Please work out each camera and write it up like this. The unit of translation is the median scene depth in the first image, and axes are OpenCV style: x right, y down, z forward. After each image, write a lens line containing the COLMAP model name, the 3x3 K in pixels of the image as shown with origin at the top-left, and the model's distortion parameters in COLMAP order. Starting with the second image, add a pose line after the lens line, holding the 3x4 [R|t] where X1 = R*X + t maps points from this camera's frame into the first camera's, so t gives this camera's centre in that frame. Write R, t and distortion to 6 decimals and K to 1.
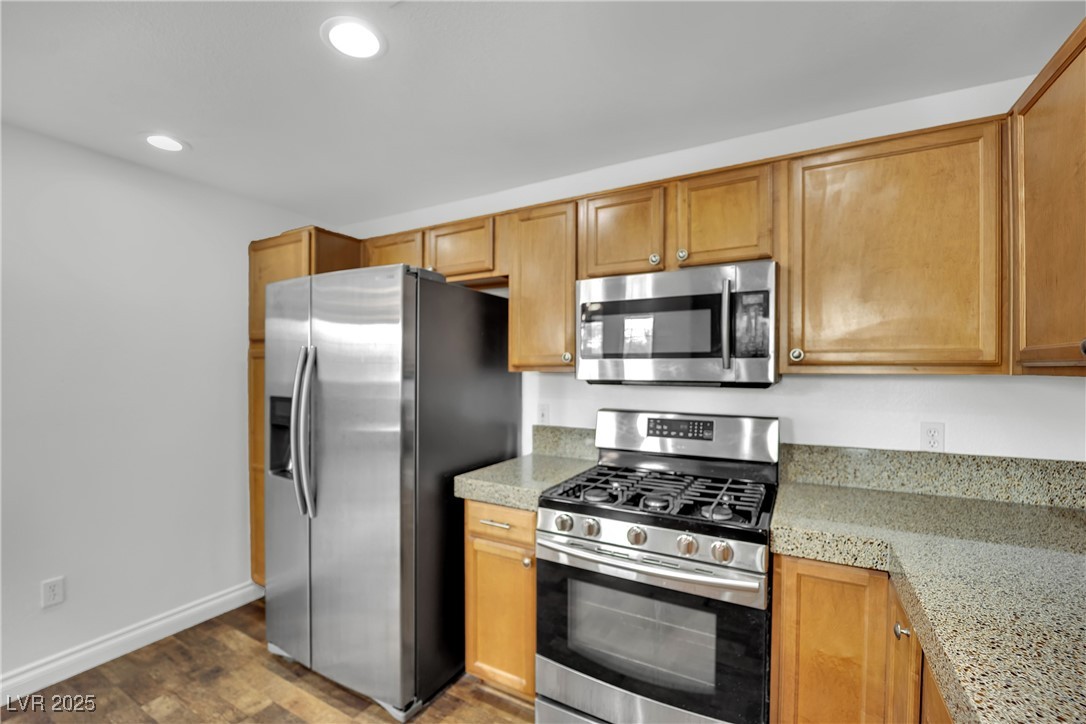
lens RADIAL K [[450.9, 0, 543.9], [0, 450.9, 369.3], [0, 0, 1]] dist [-0.018102, 0.000413]
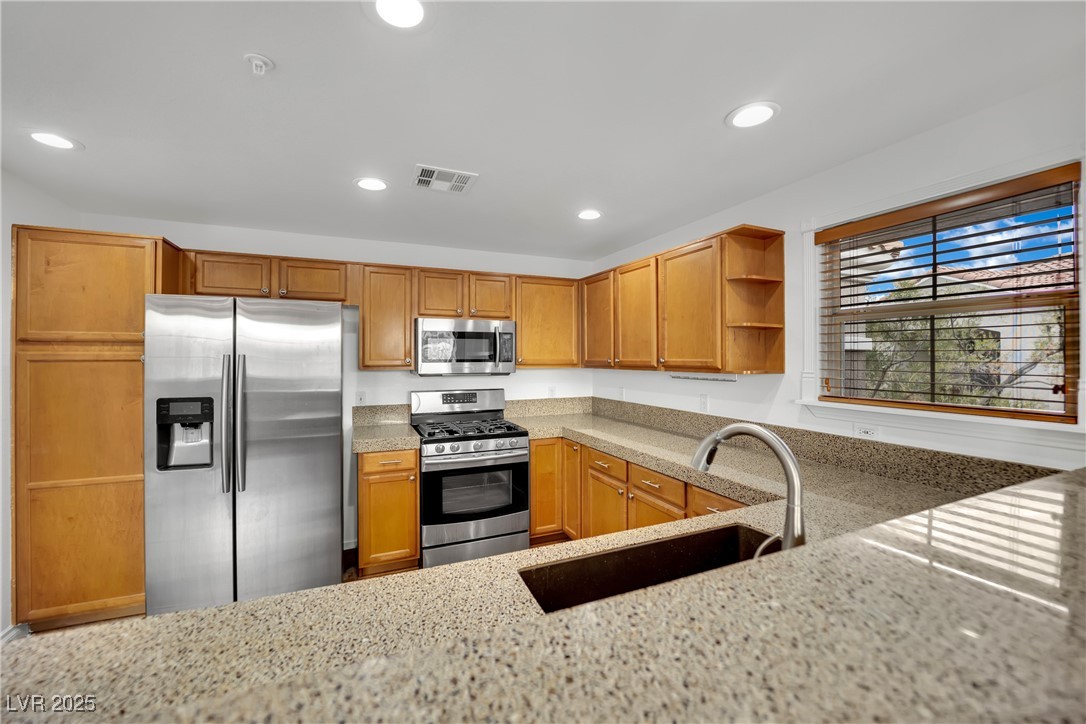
lens RADIAL K [[450.9, 0, 560.9], [0, 450.9, 357.2], [0, 0, 1]] dist [-0.018102, 0.000413]
pose [[0.584496, -0.000905, 0.811396, -1.091401], [0.000957, 0.999999, 0.000426, -0.044543], [-0.811396, 0.000528, 0.584497, -0.489659]]
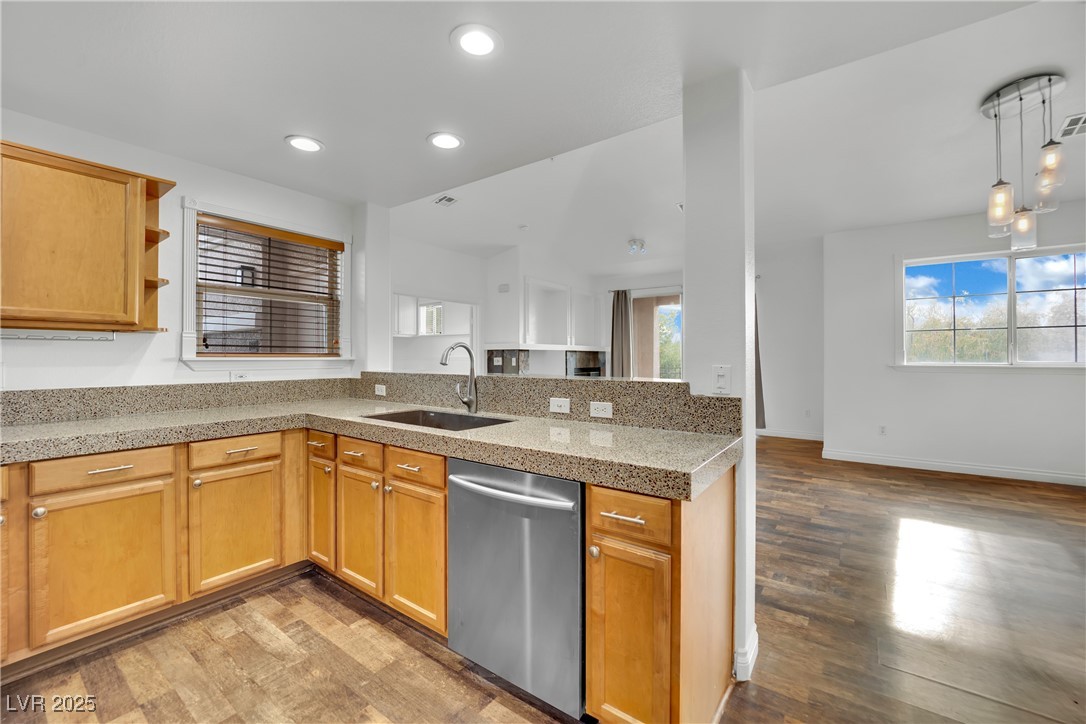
lens RADIAL K [[450.9, 0, 541.5], [0, 450.9, 349.3], [0, 0, 1]] dist [-0.018102, 0.000413]
pose [[-0.992262, 0.001202, 0.124158, -0.932703], [-0.000942, 0.999852, -0.017206, 0.086430], [-0.124161, -0.017190, -0.992113, 1.045057]]
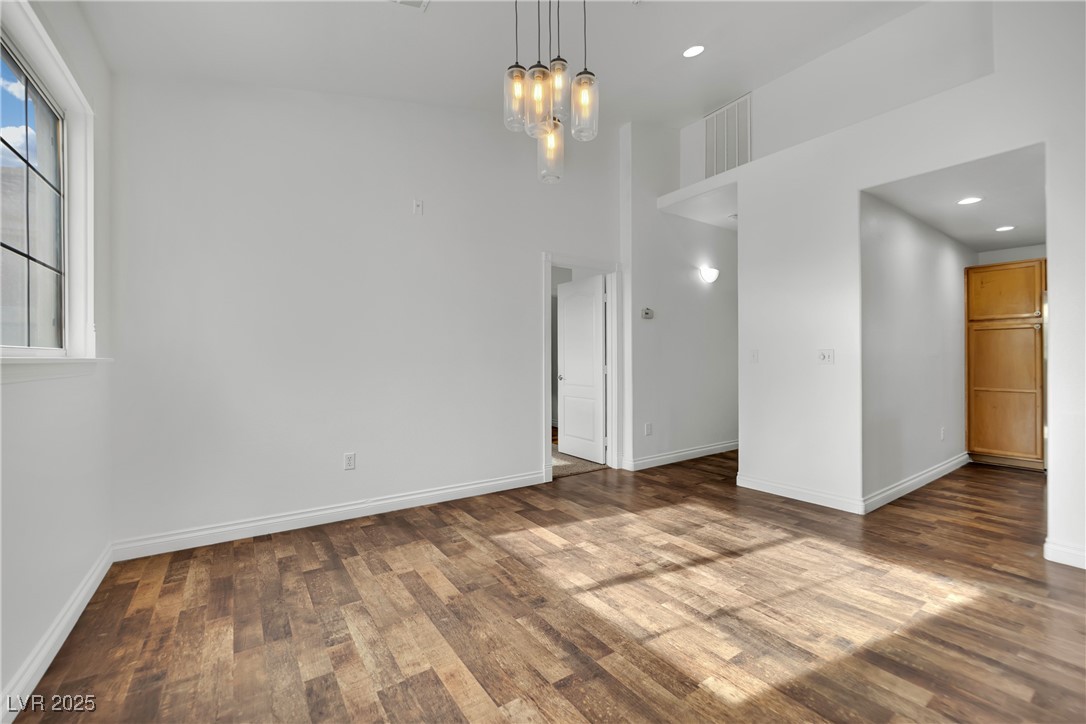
lens RADIAL K [[450.9, 0, 545.8], [0, 450.9, 365.4], [0, 0, 1]] dist [-0.018102, 0.000413]
pose [[0.892469, 0.000596, -0.451109, -2.146515], [0.004915, 0.999927, 0.011046, 0.149864], [0.451082, -0.012076, 0.892401, -2.162855]]
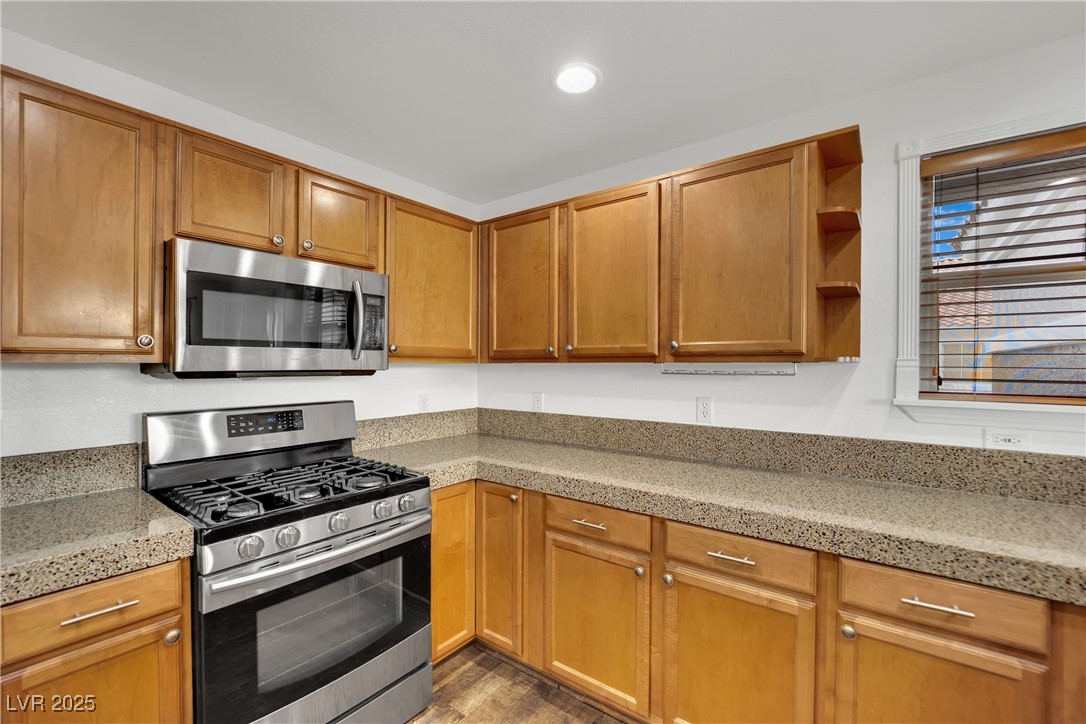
lens RADIAL K [[450.9, 0, 545.6], [0, 450.9, 369.5], [0, 0, 1]] dist [-0.018102, 0.000413]
pose [[0.133988, -0.011181, 0.990920, -0.606695], [-0.000127, 0.999936, 0.011300, 0.012563], [-0.990983, -0.001640, 0.133978, 0.336264]]
